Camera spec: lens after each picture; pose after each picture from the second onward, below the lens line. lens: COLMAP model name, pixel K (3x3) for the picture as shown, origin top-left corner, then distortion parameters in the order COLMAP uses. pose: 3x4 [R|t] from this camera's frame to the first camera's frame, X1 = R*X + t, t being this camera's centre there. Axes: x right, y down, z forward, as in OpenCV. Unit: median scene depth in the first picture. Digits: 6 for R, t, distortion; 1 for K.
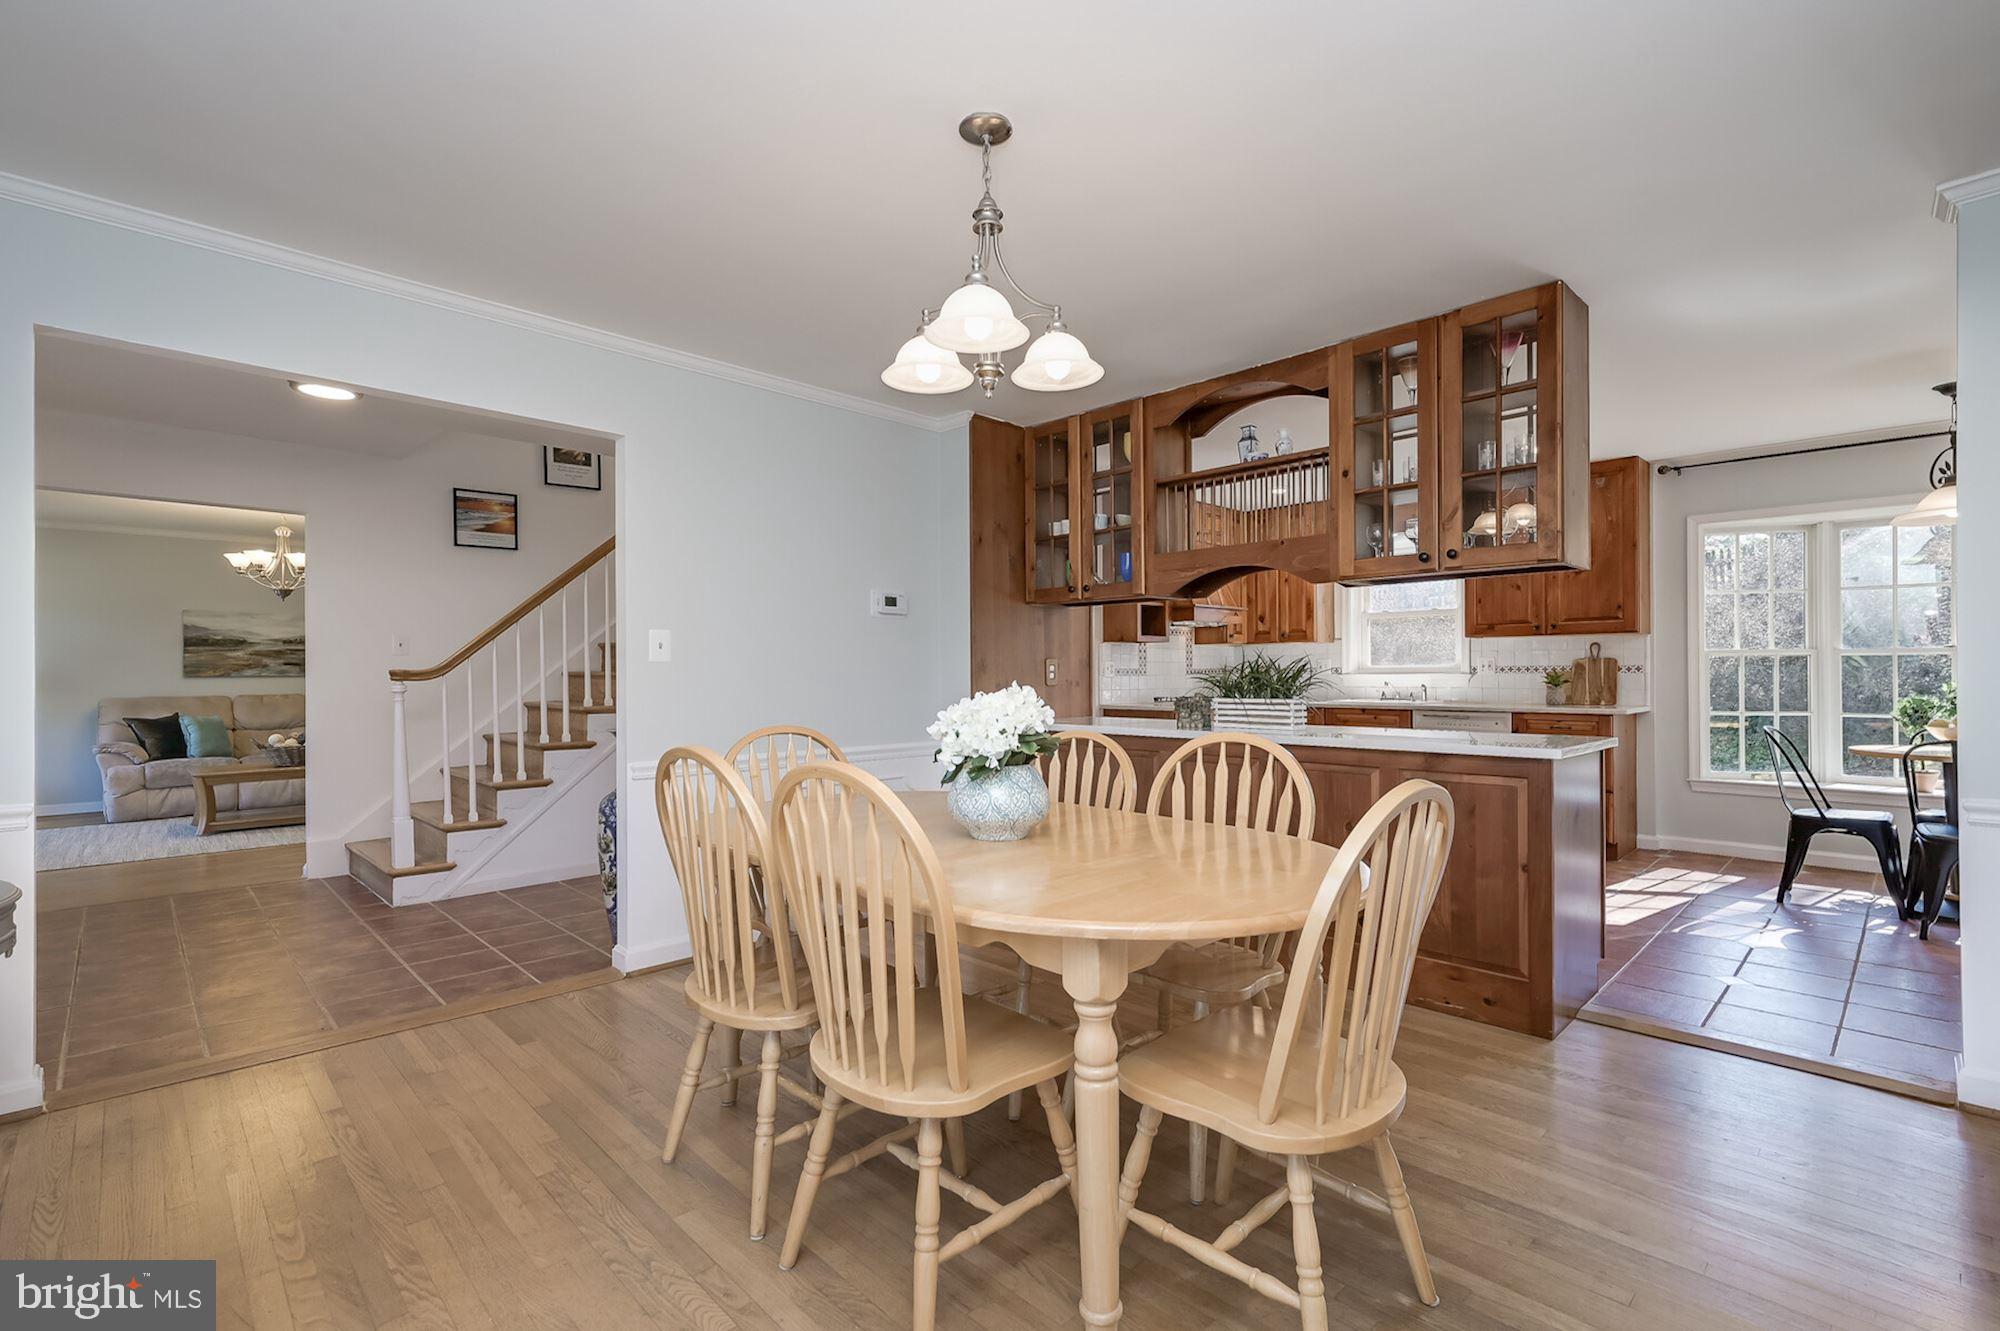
lens RADIAL K [[898.9, 0, 1013.9], [0, 898.9, 670.7], [0, 0, 1]] dist [-0.010673, 0.001376]
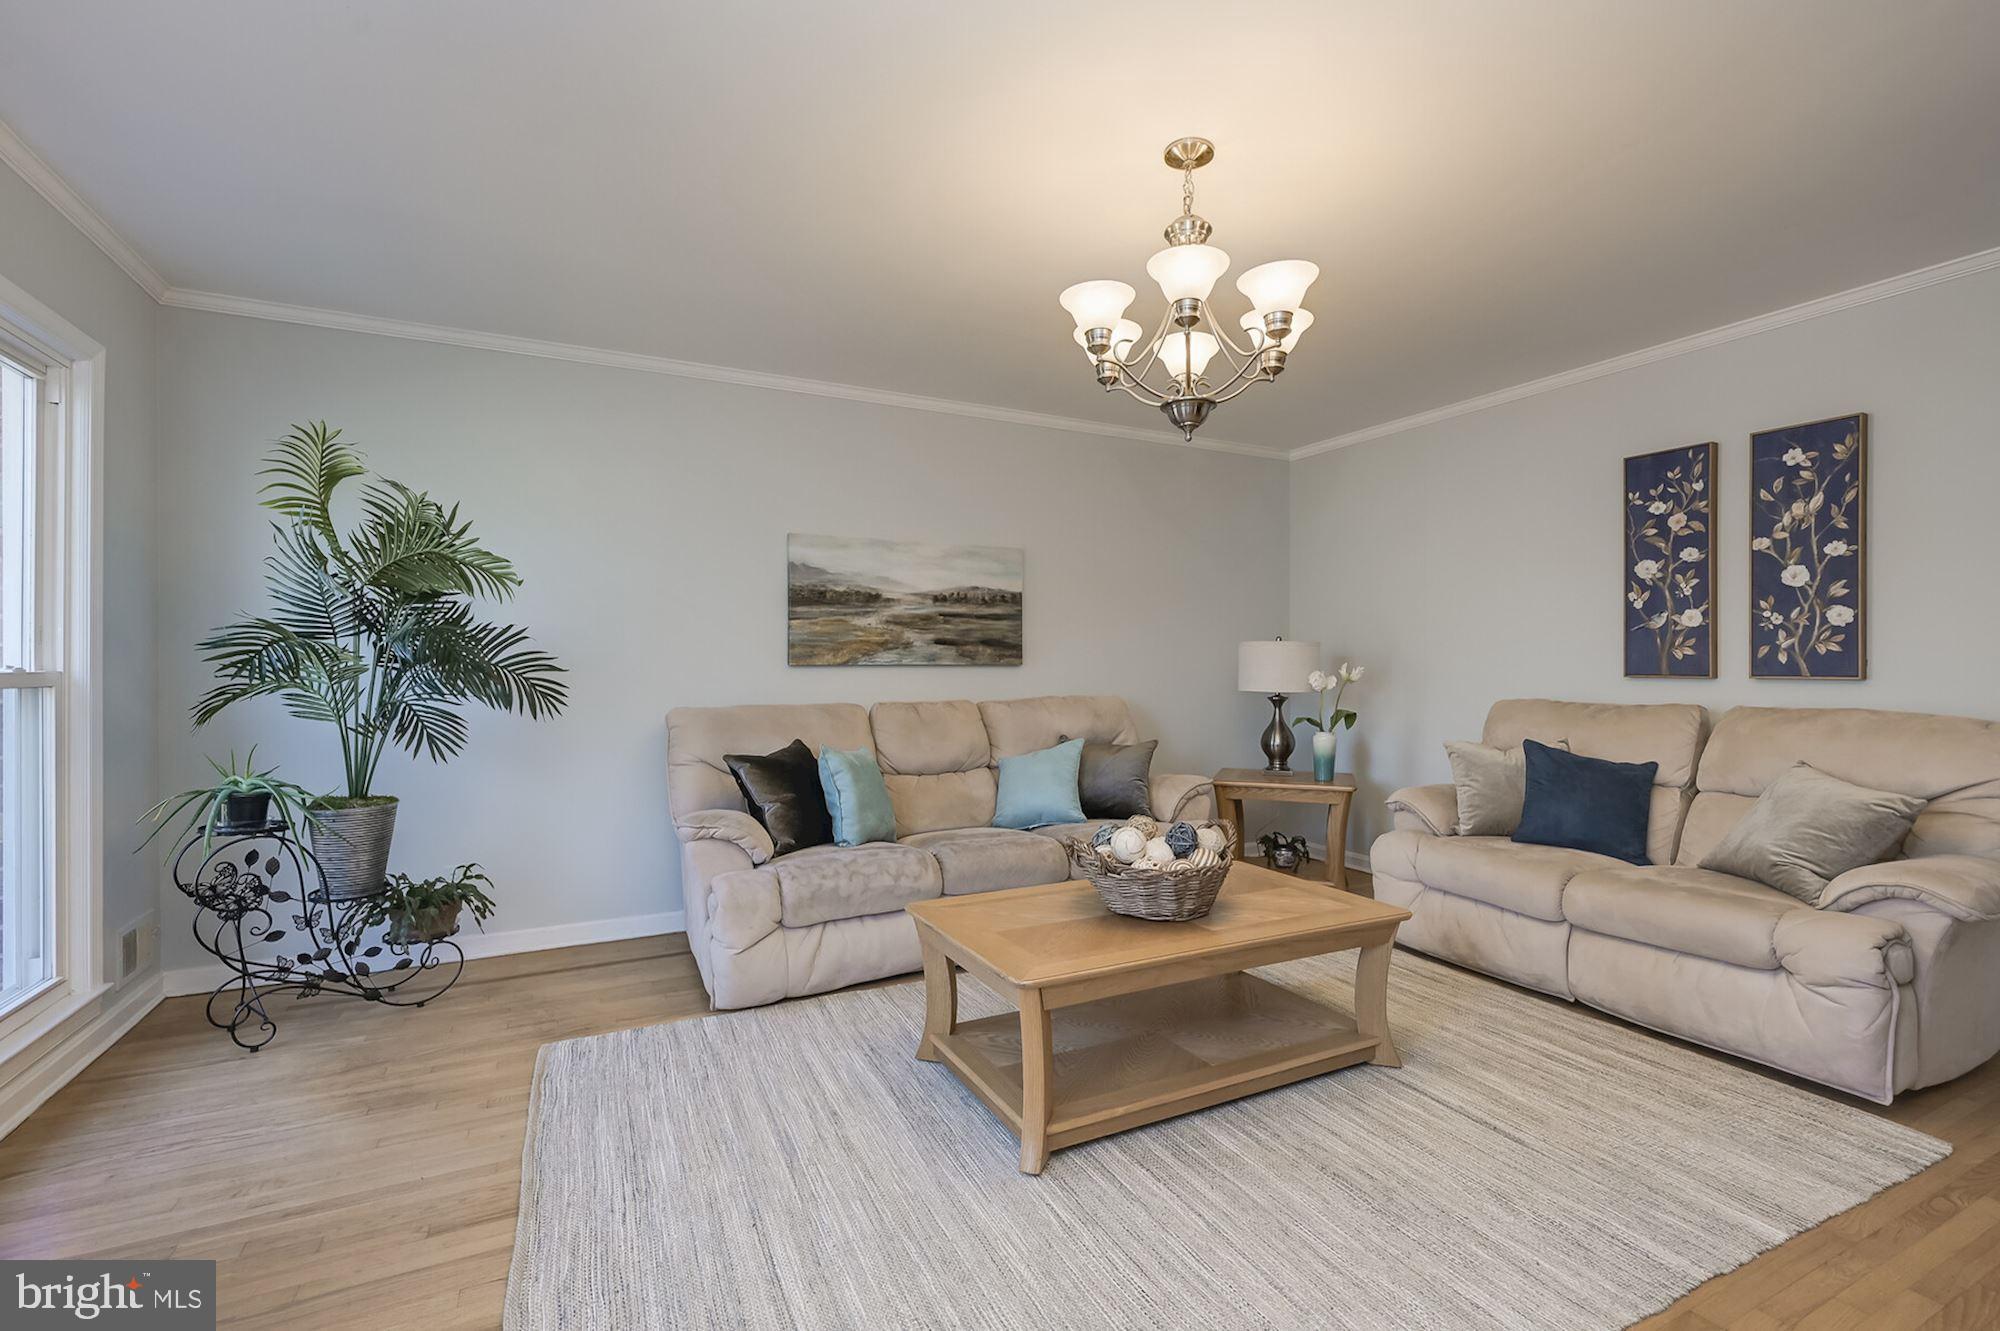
lens RADIAL K [[898.9, 0, 1011.4], [0, 898.9, 667.1], [0, 0, 1]] dist [-0.010673, 0.001376]
pose [[0.950468, 0.009583, -0.310674, -0.745209], [-0.007824, 0.999946, 0.006908, 0.004044], [0.310724, -0.004135, 0.950491, 0.631847]]
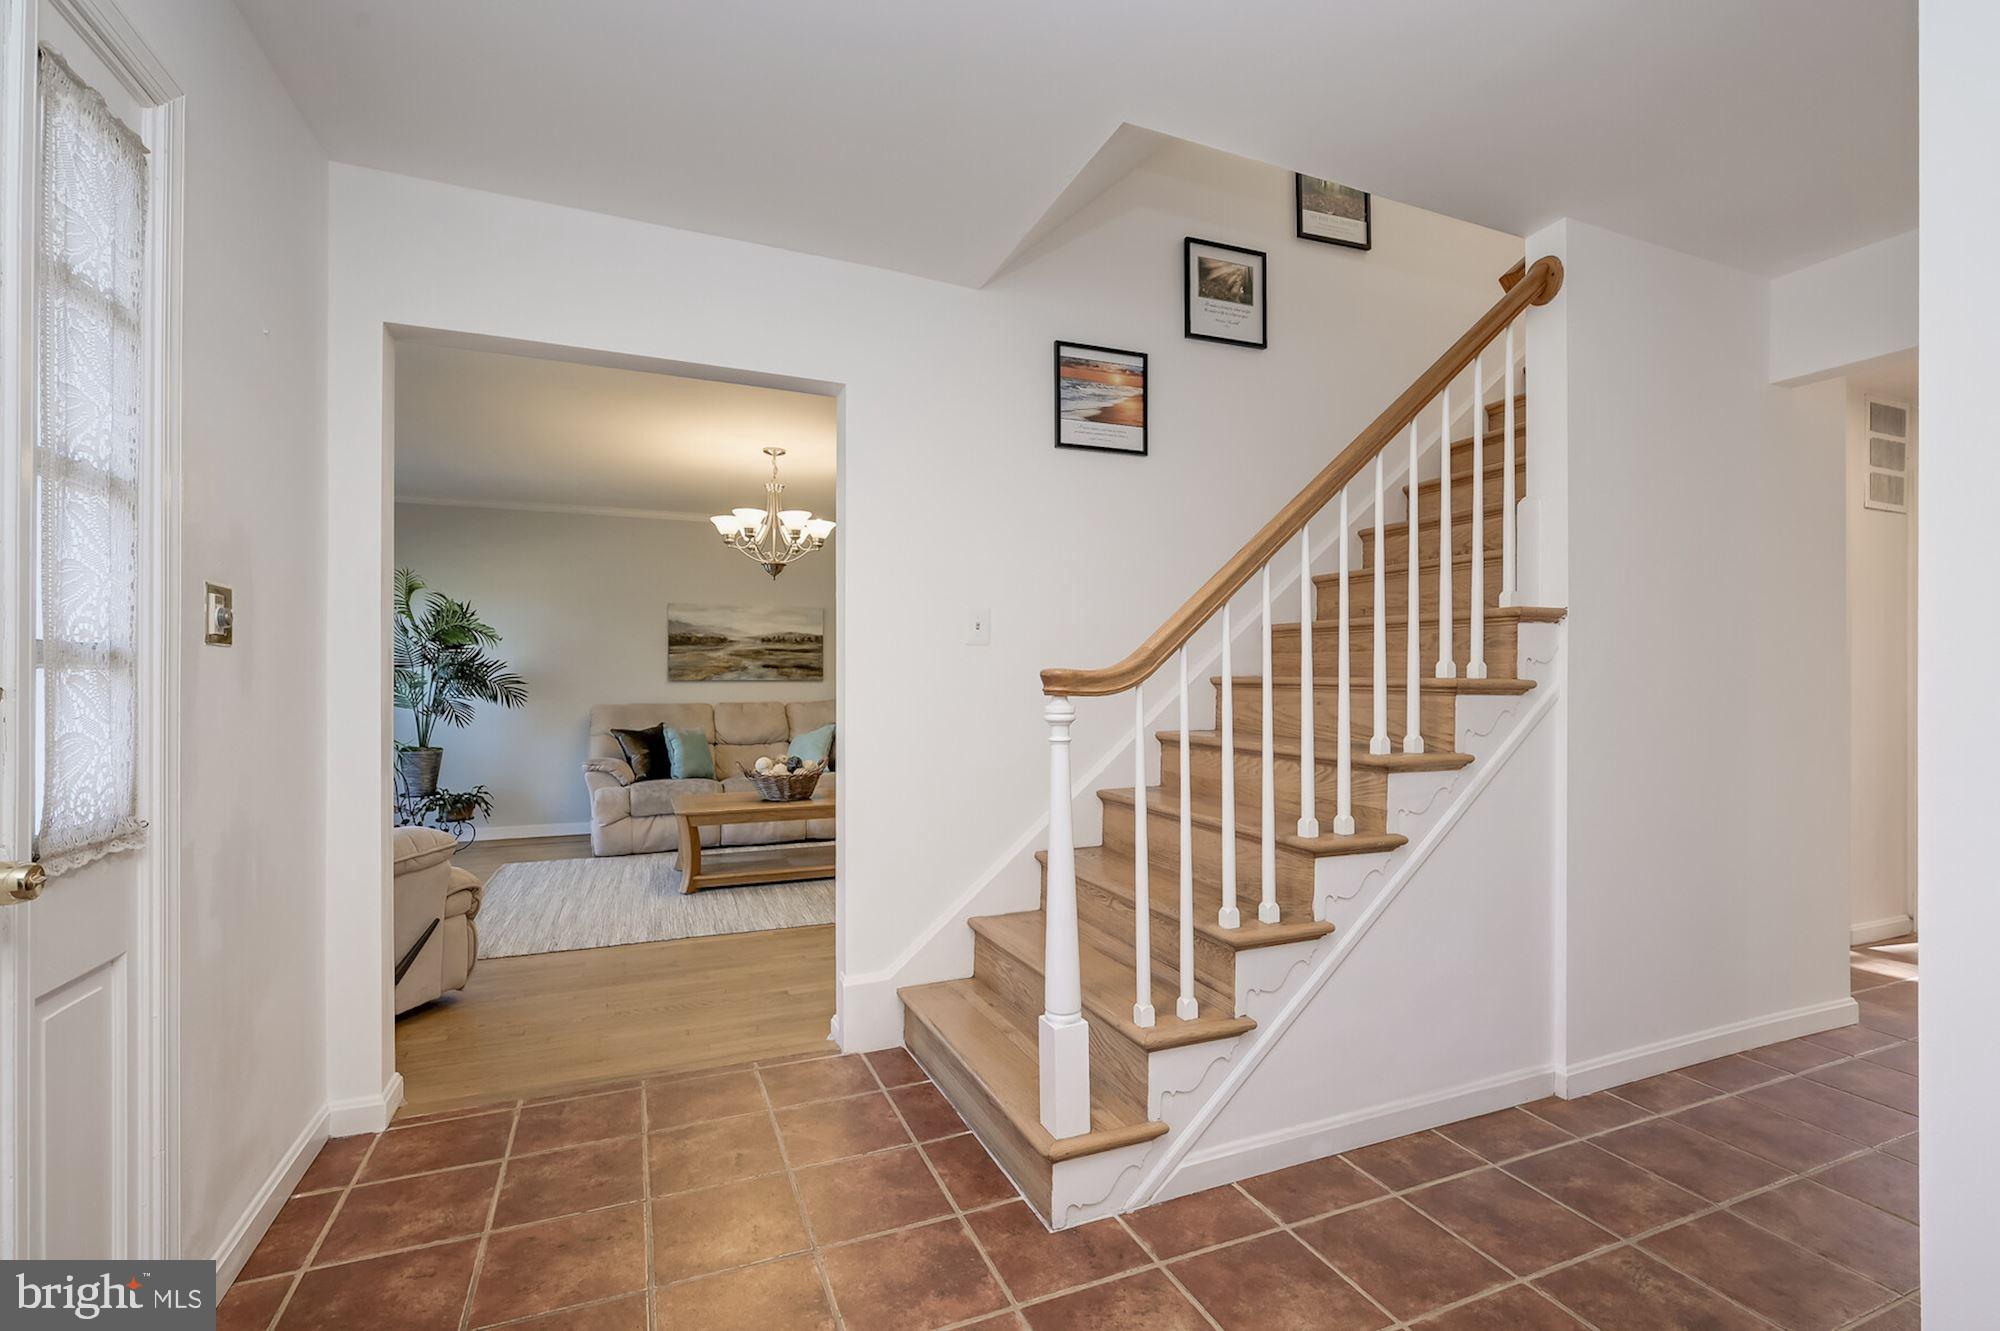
lens RADIAL K [[898.9, 0, 998.1], [0, 898.9, 674.2], [0, 0, 1]] dist [-0.010673, 0.001376]
pose [[0.921154, 0.004094, -0.389176, -0.342007], [-0.005758, 0.999979, -0.003110, 0.001644], [0.389155, 0.005105, 0.921158, 0.370092]]
